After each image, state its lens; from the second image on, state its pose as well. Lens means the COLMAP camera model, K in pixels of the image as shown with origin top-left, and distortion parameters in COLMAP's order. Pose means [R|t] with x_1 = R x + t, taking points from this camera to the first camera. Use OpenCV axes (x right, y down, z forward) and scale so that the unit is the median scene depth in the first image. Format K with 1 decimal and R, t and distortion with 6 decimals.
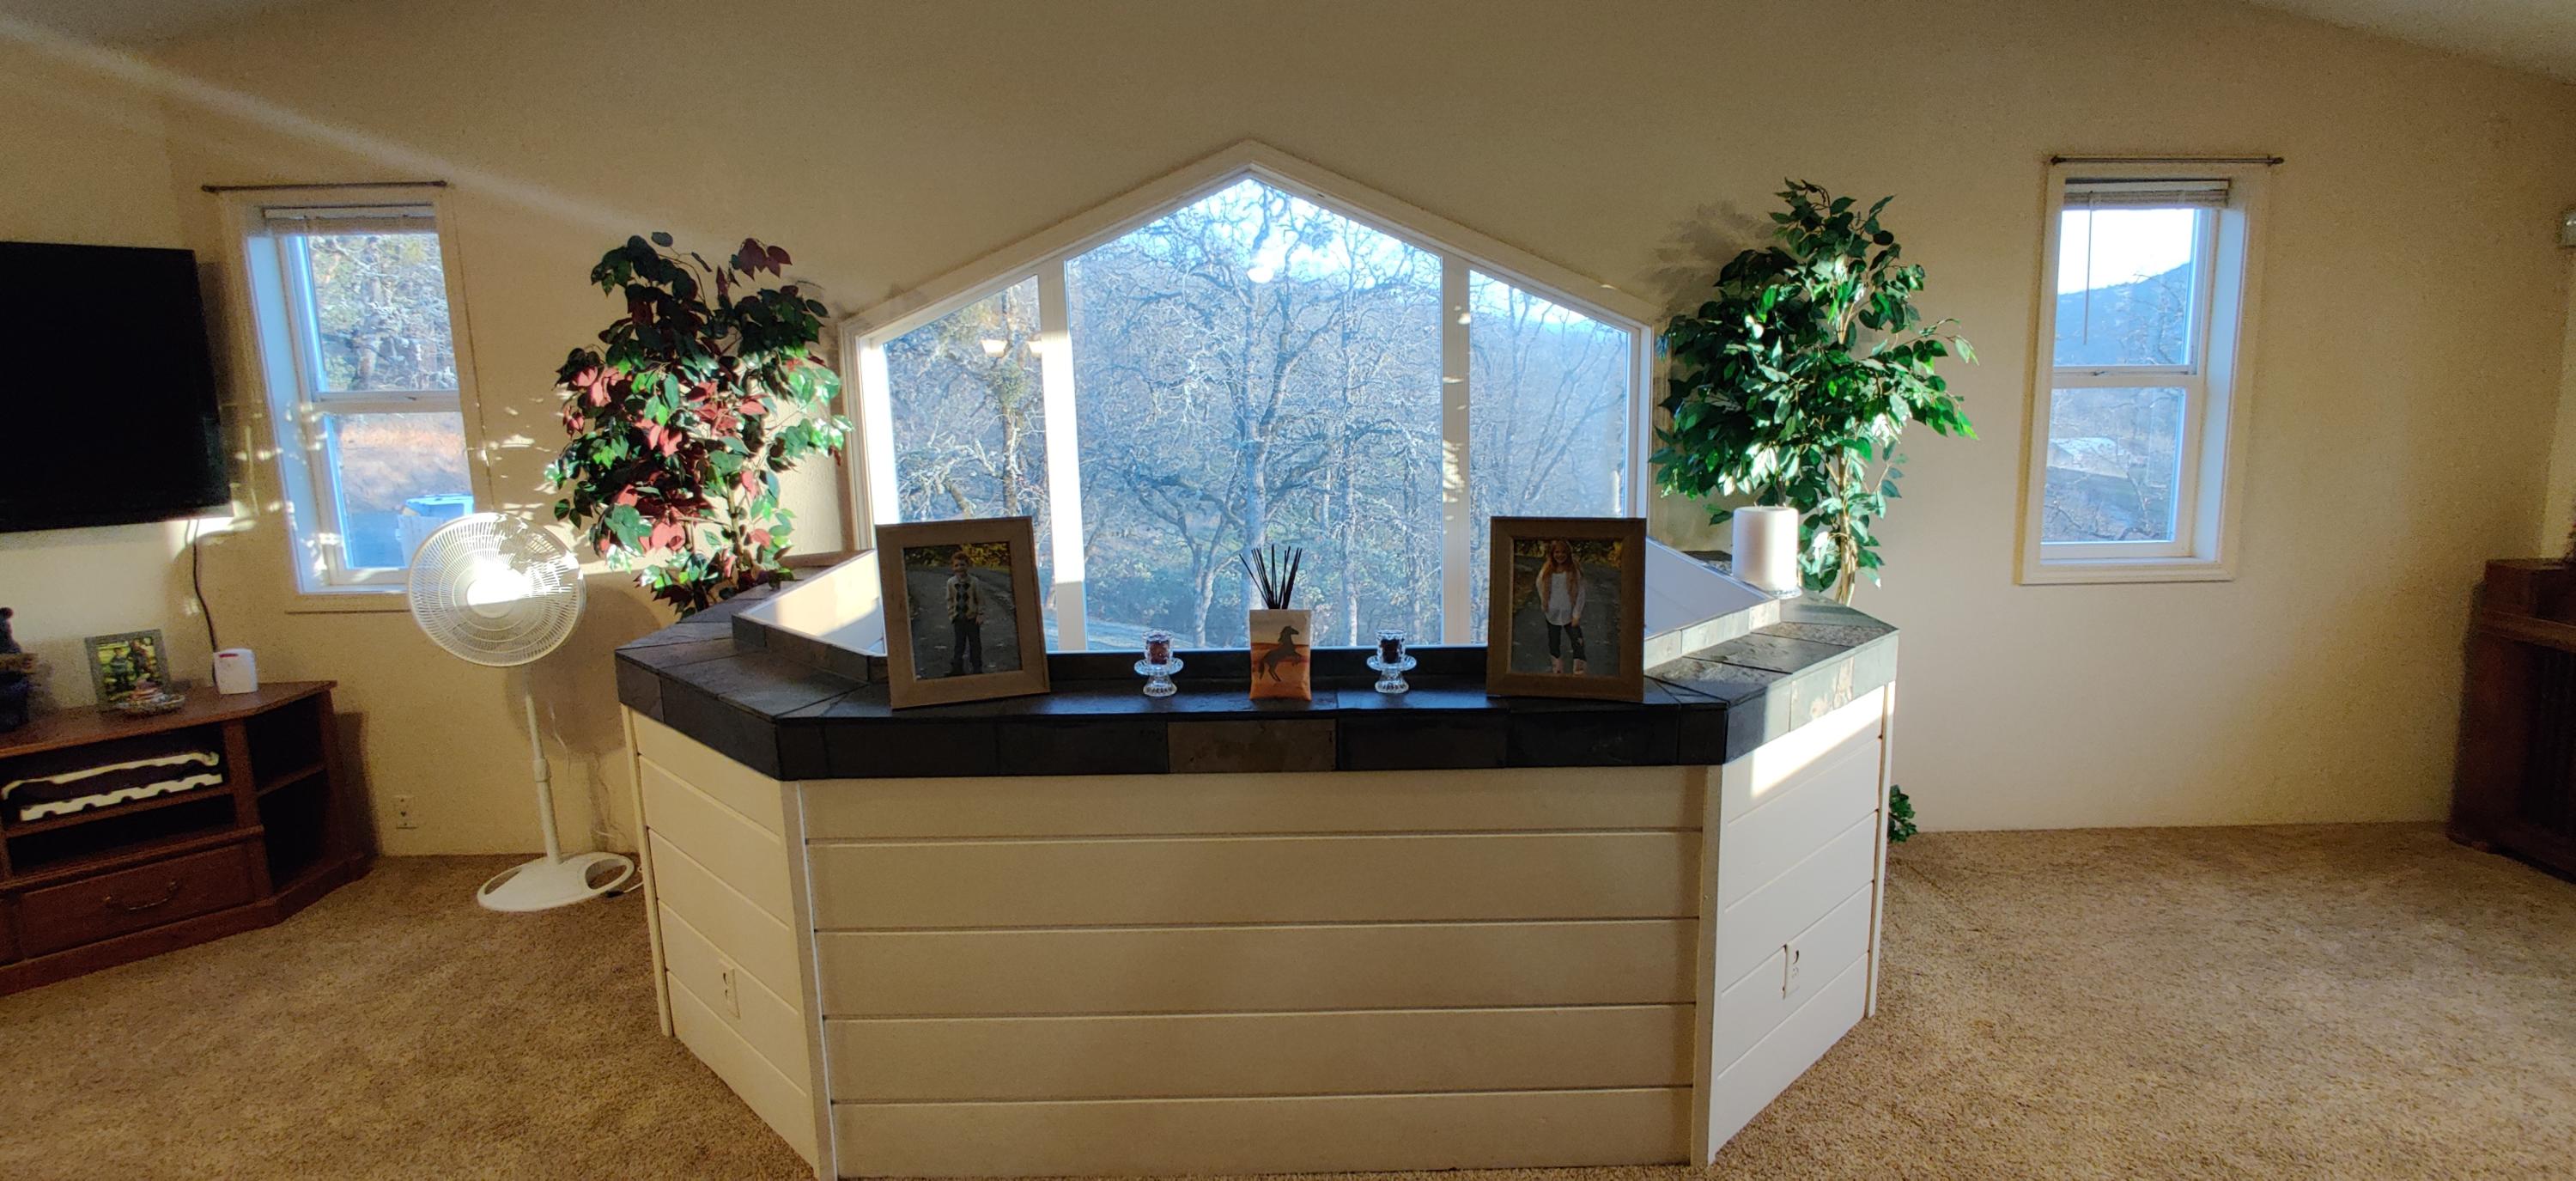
lens RADIAL K [[1289.2, 0, 1282.3], [0, 1289.2, 594.5], [0, 0, 1]] dist [-0.030872, 0.011889]
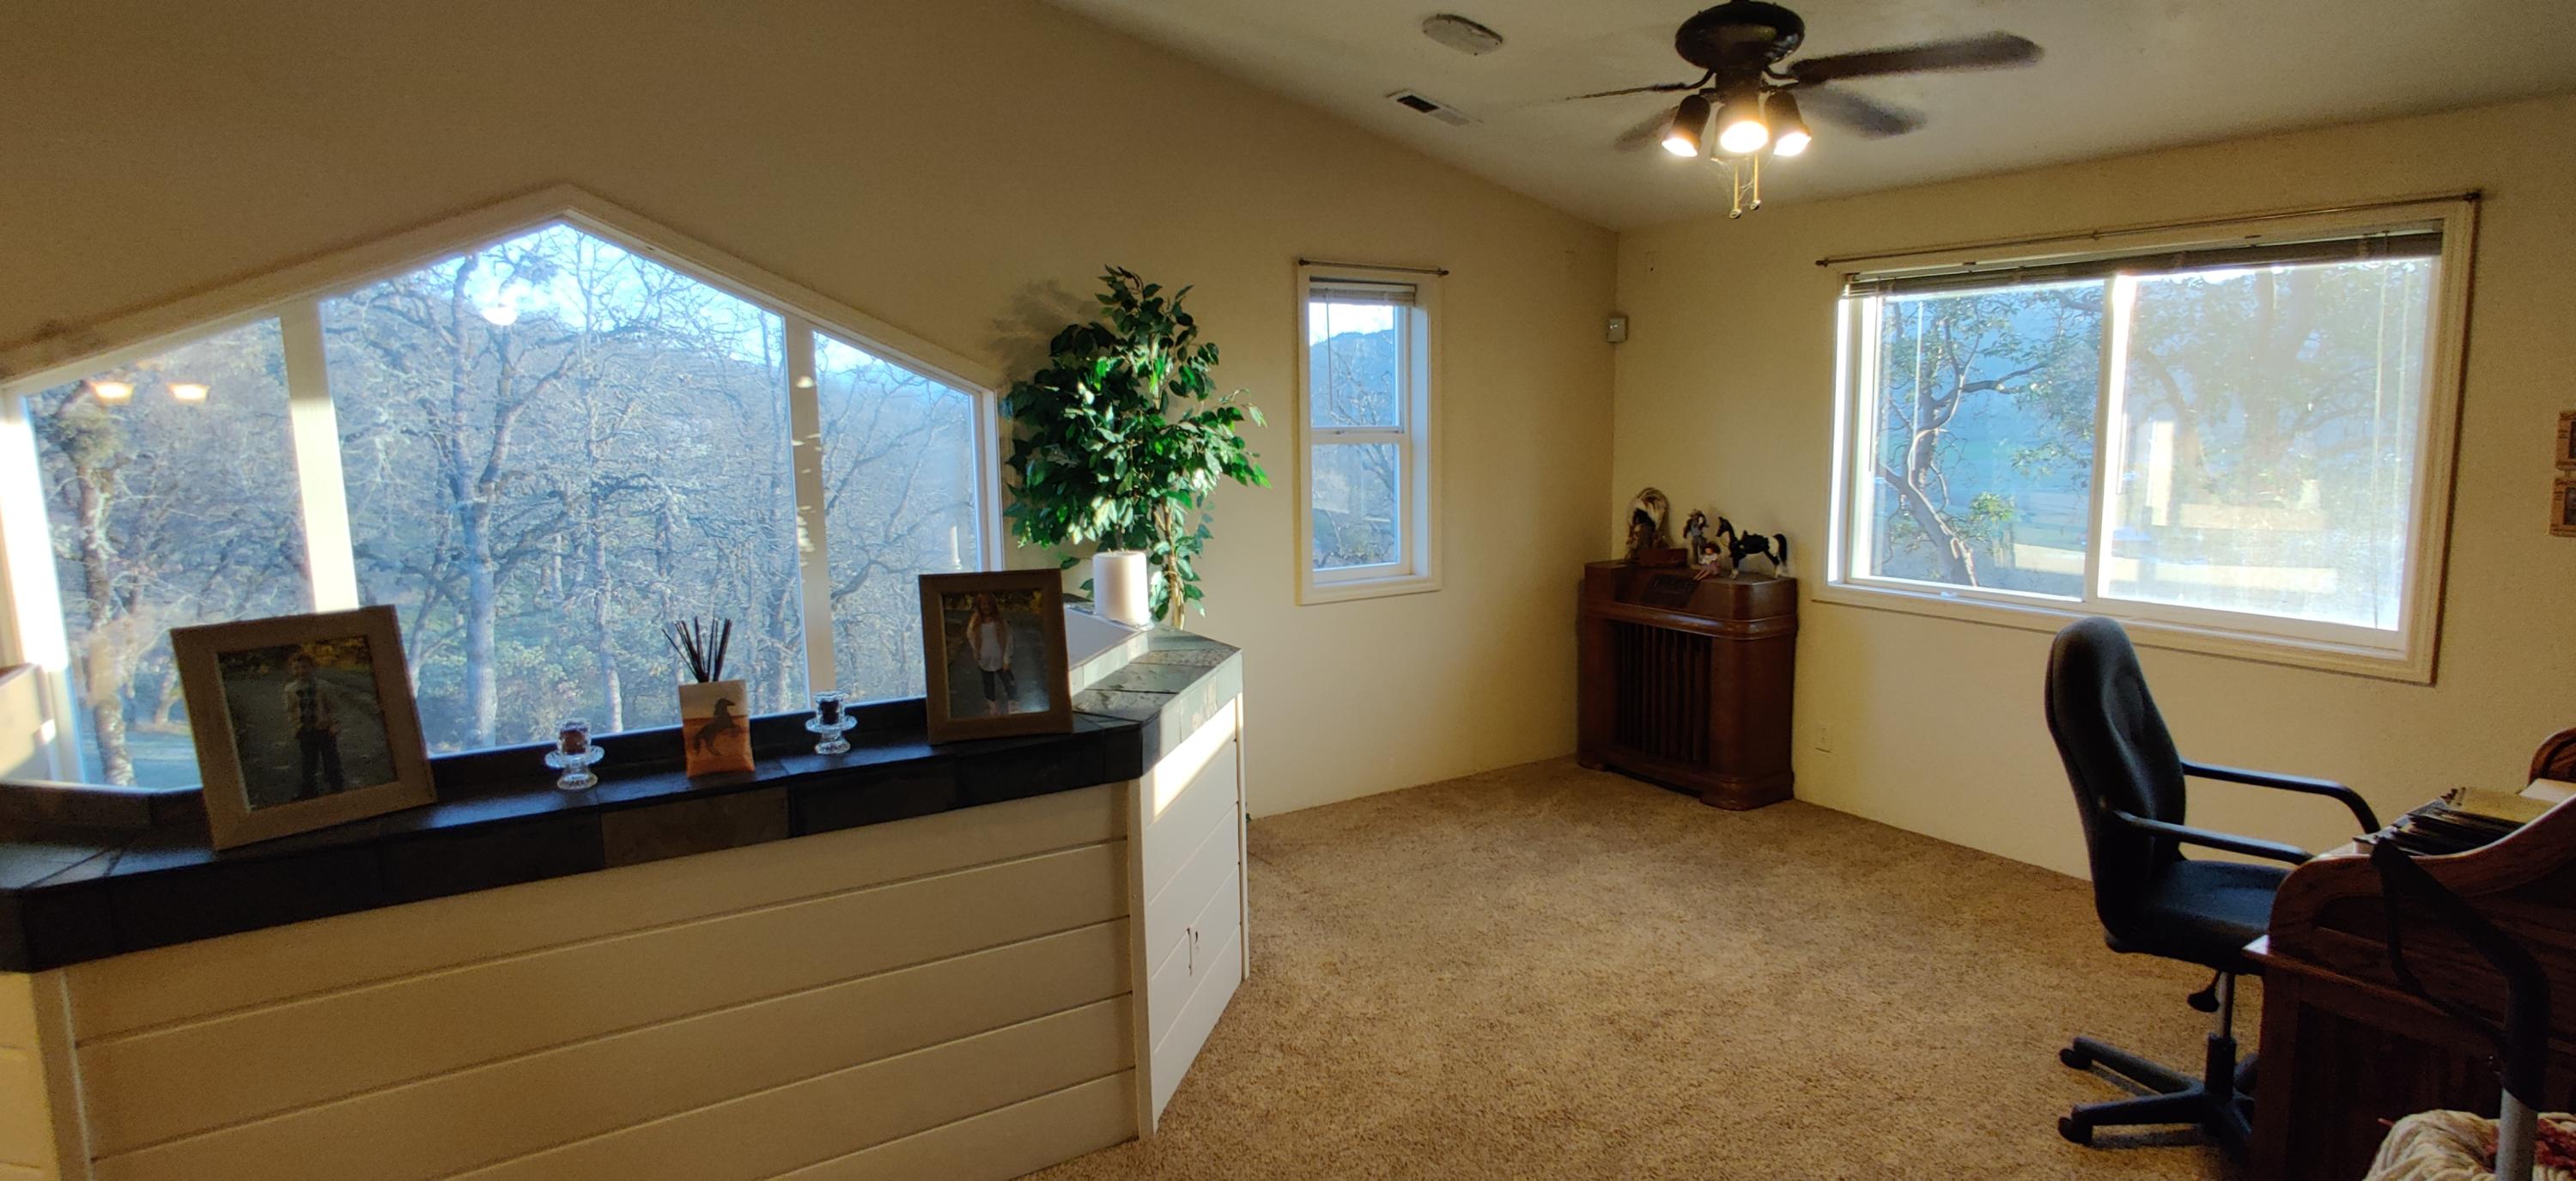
lens RADIAL K [[1289.2, 0, 1292.7], [0, 1289.2, 578.1], [0, 0, 1]] dist [-0.030872, 0.011889]
pose [[0.842385, -0.058810, 0.535657, -0.094821], [0.085230, 0.996056, -0.024677, -0.003758], [-0.532093, 0.066442, 0.844075, -0.038068]]
